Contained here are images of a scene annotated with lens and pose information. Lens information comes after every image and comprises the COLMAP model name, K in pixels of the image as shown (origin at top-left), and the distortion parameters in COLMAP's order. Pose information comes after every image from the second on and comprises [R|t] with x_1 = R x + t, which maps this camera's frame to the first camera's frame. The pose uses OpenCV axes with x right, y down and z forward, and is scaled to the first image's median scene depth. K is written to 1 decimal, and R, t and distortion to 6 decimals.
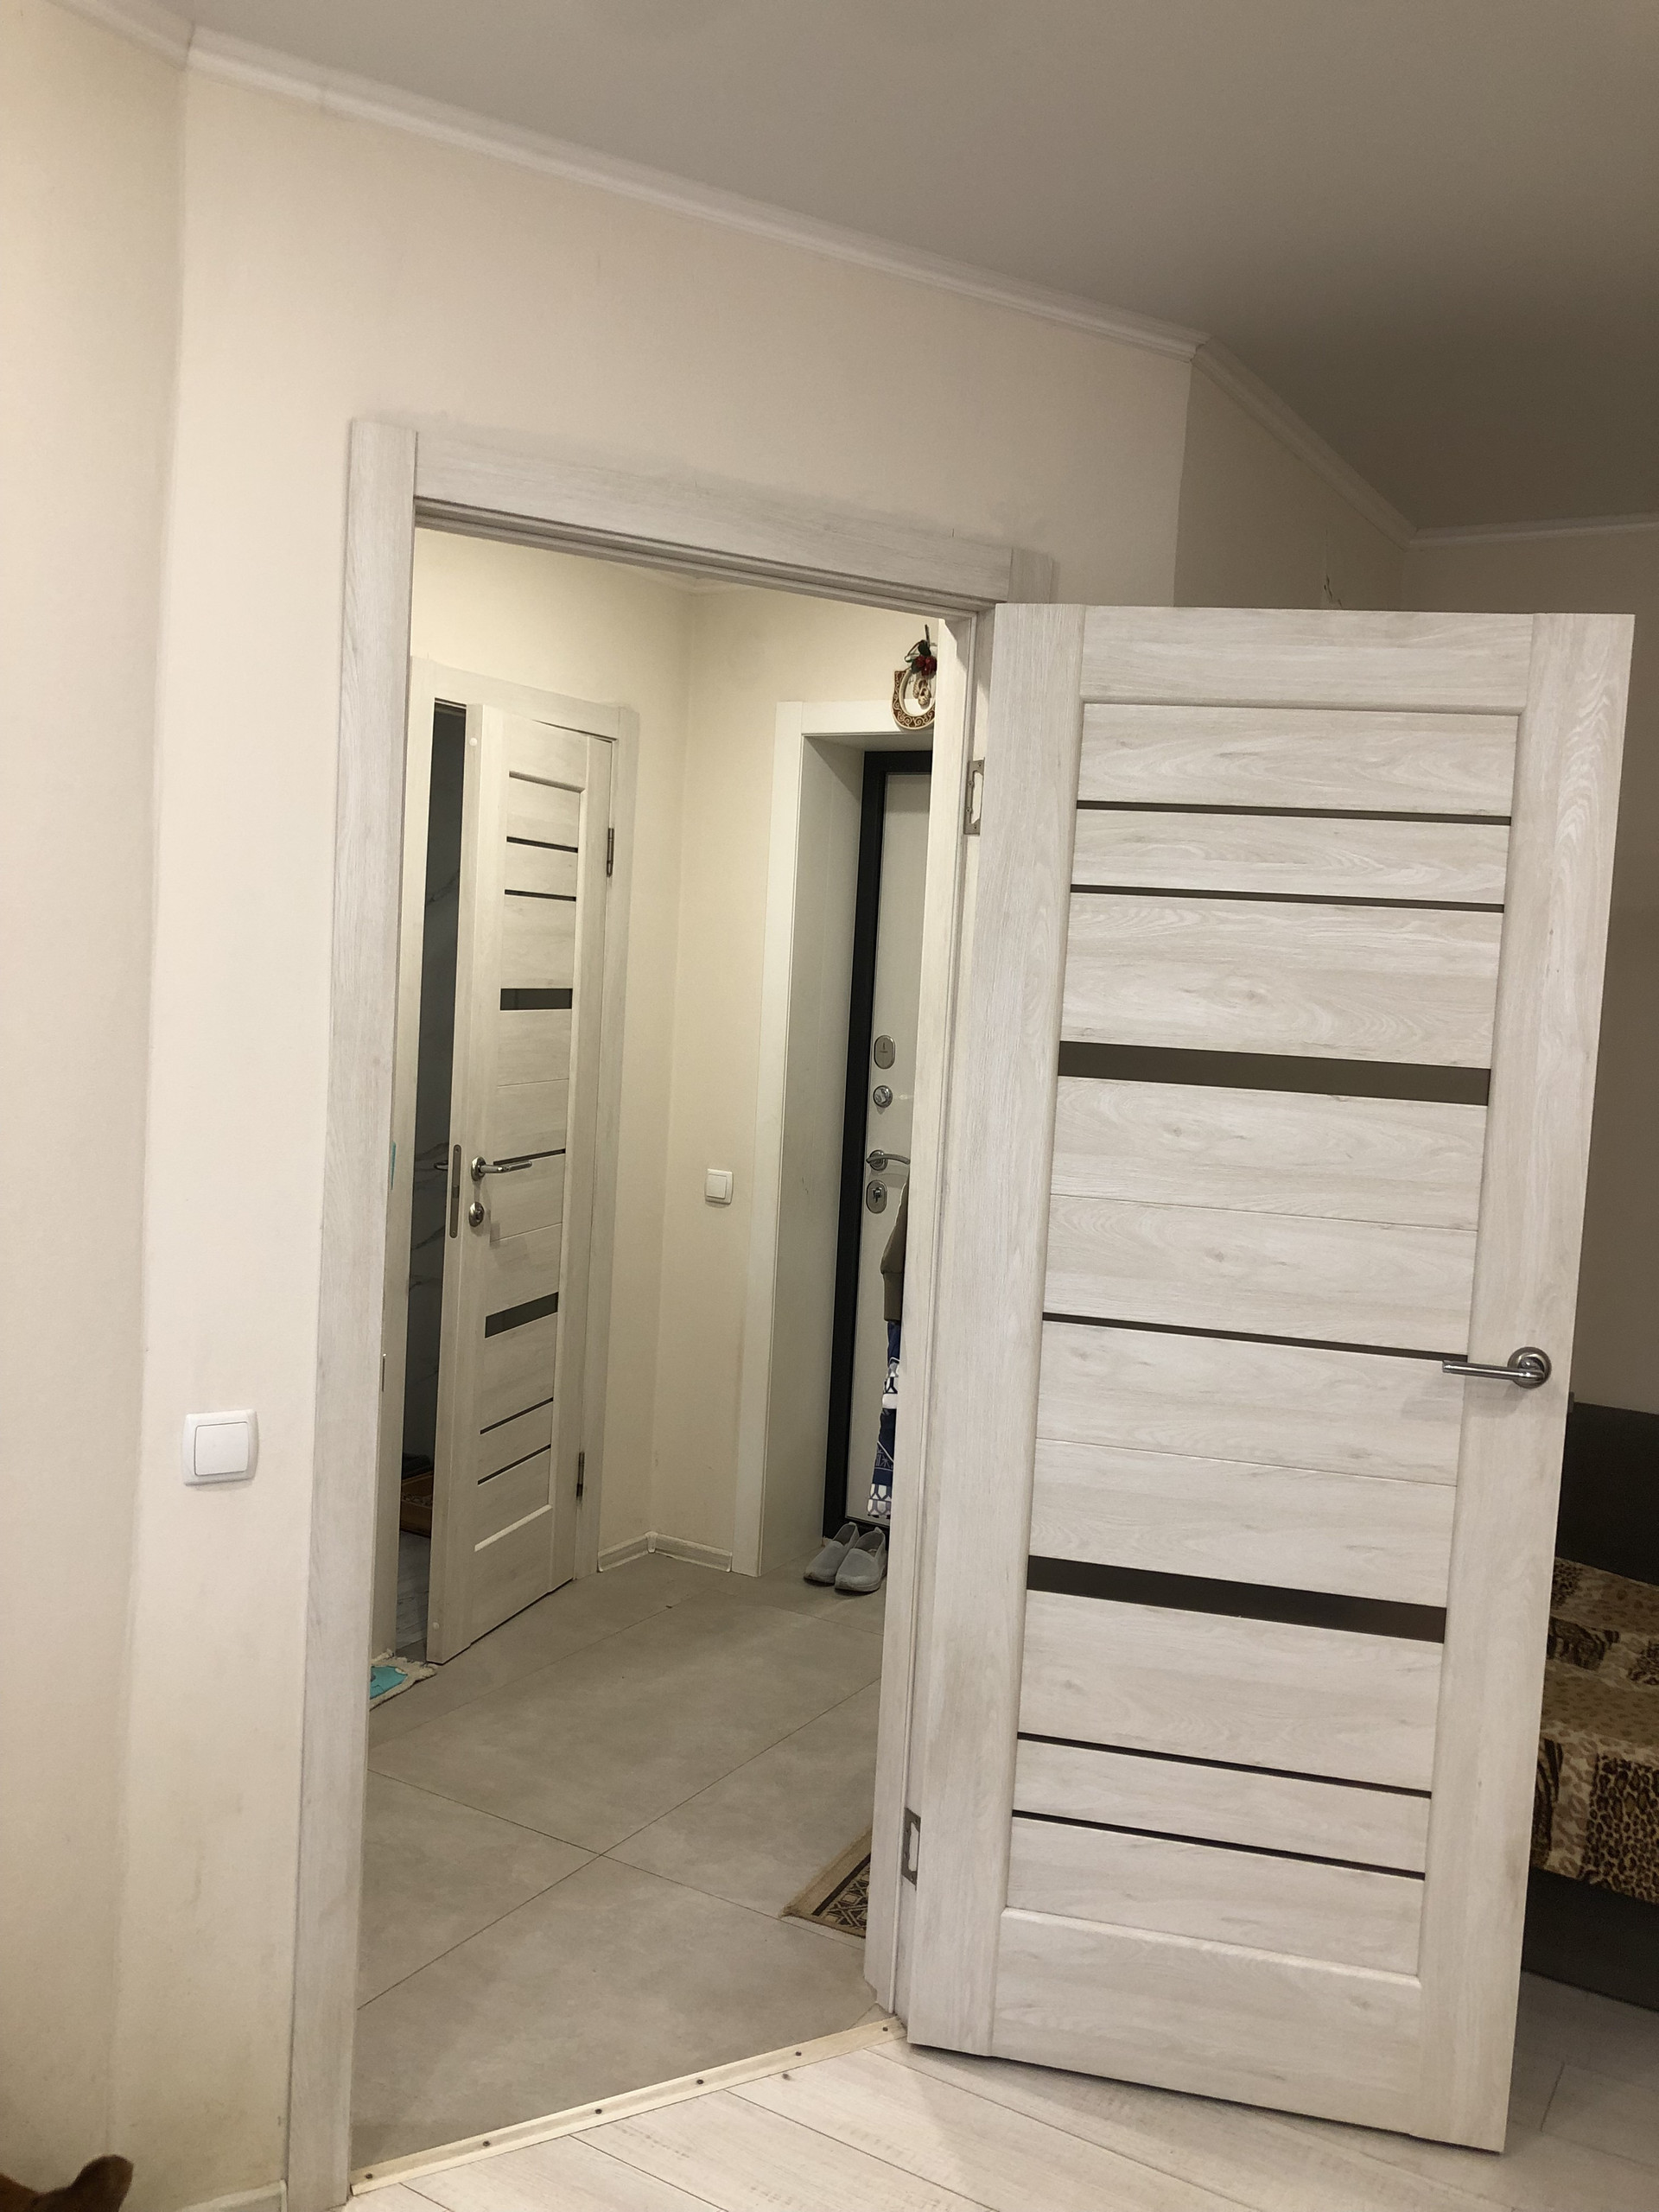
lens RADIAL K [[1817.5, 0, 829.5], [0, 1817.5, 1106.0], [0, 0, 1]] dist [0.050970, -0.067686]
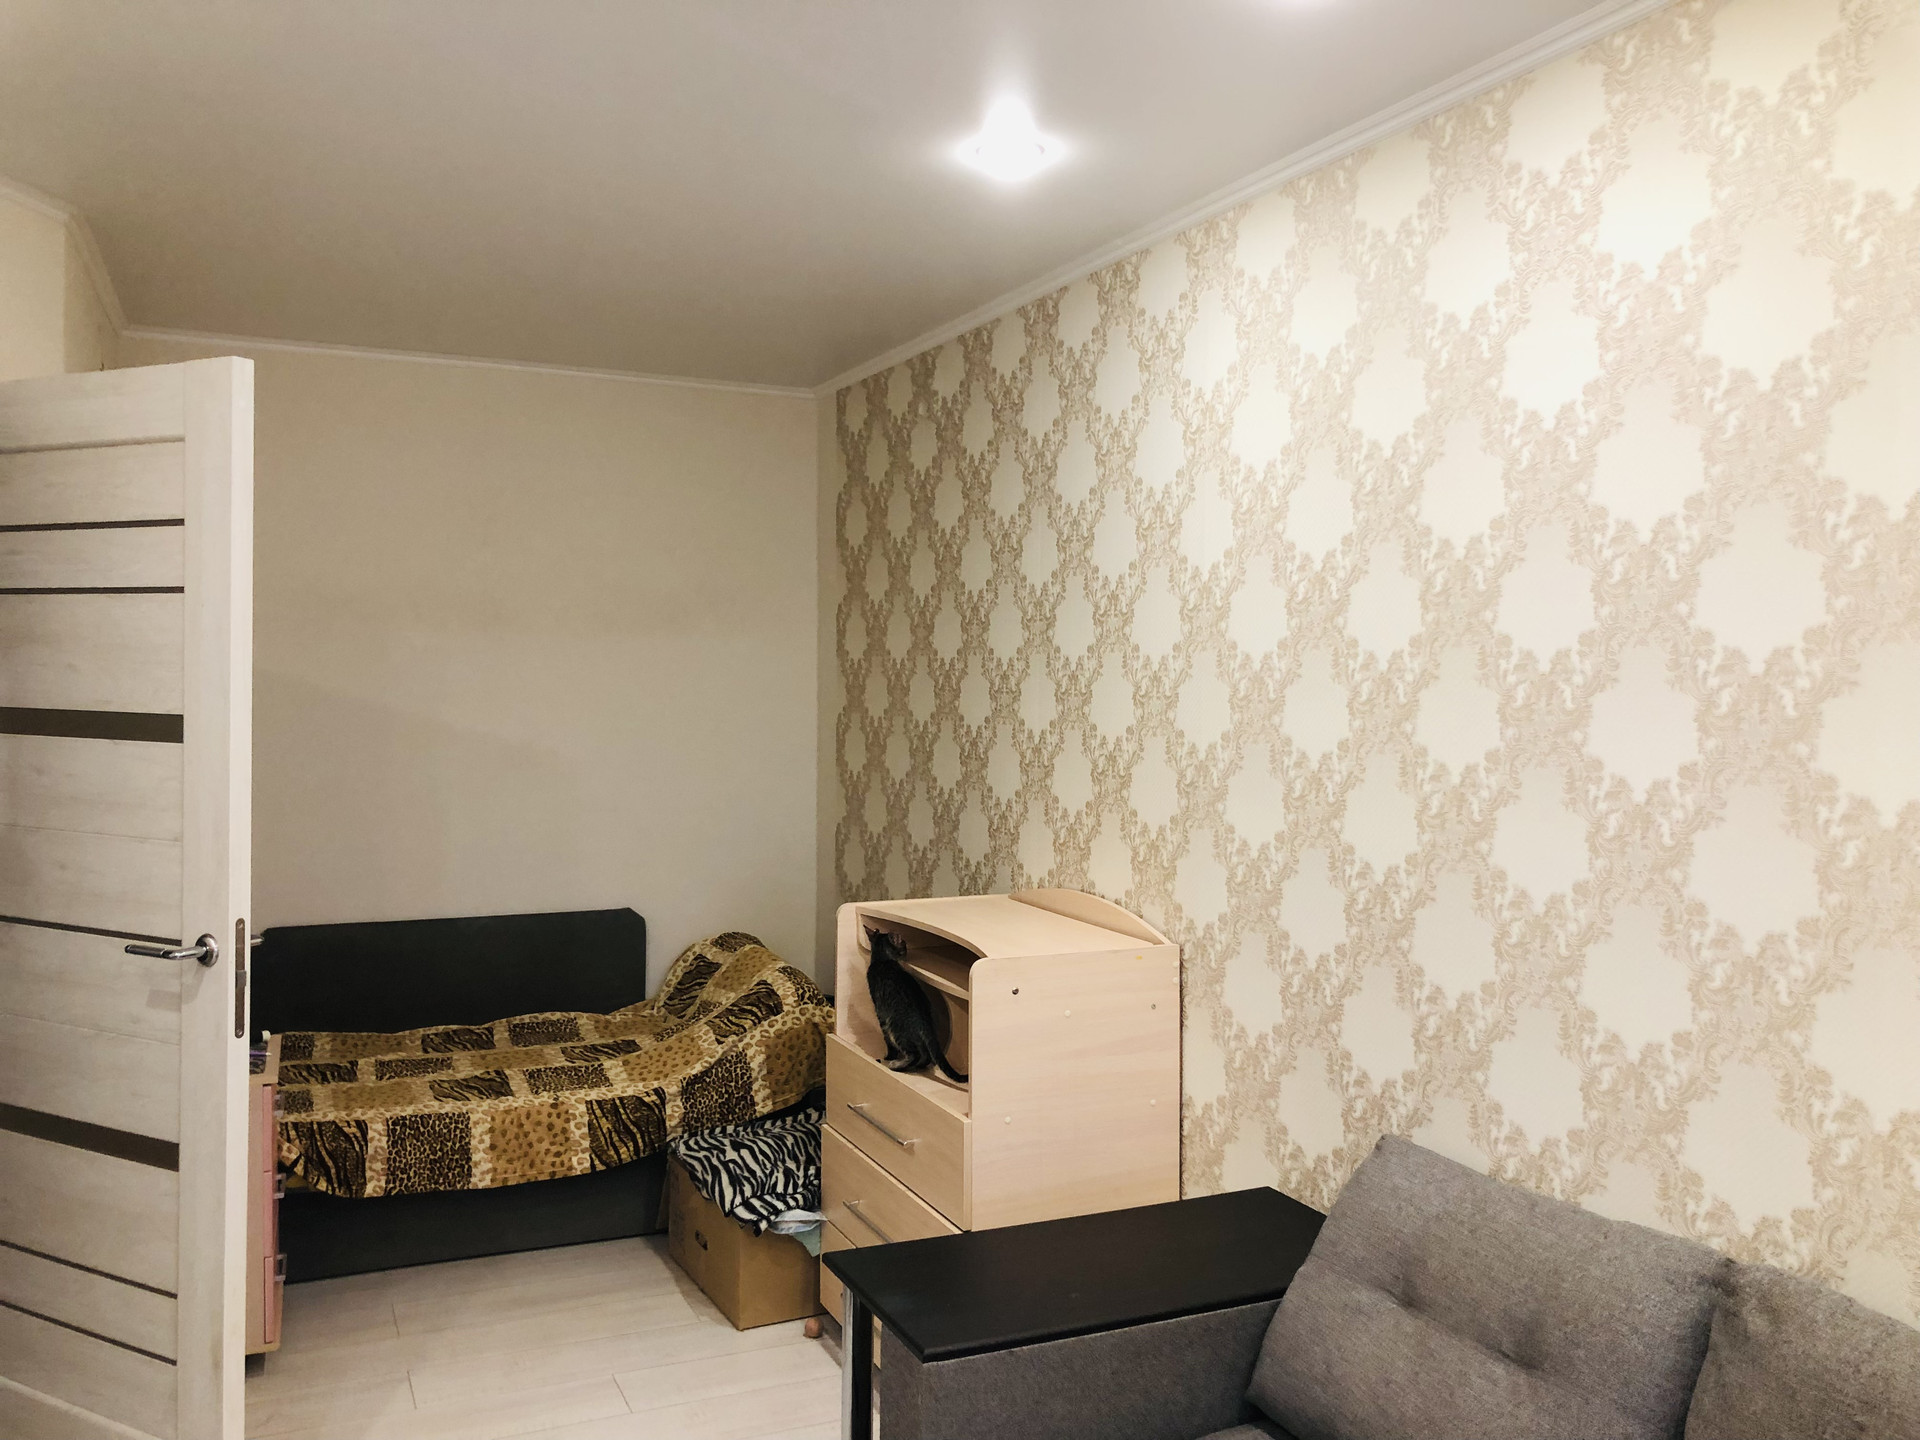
lens RADIAL K [[1577.5, 0, 960.0], [0, 1577.5, 720.0], [0, 0, 1]] dist [0.050970, -0.067686]
pose [[0.554754, -0.066172, 0.829379, -0.460294], [0.080583, 0.996419, 0.025599, 0.000547], [-0.828103, 0.052633, 0.558099, -0.247977]]
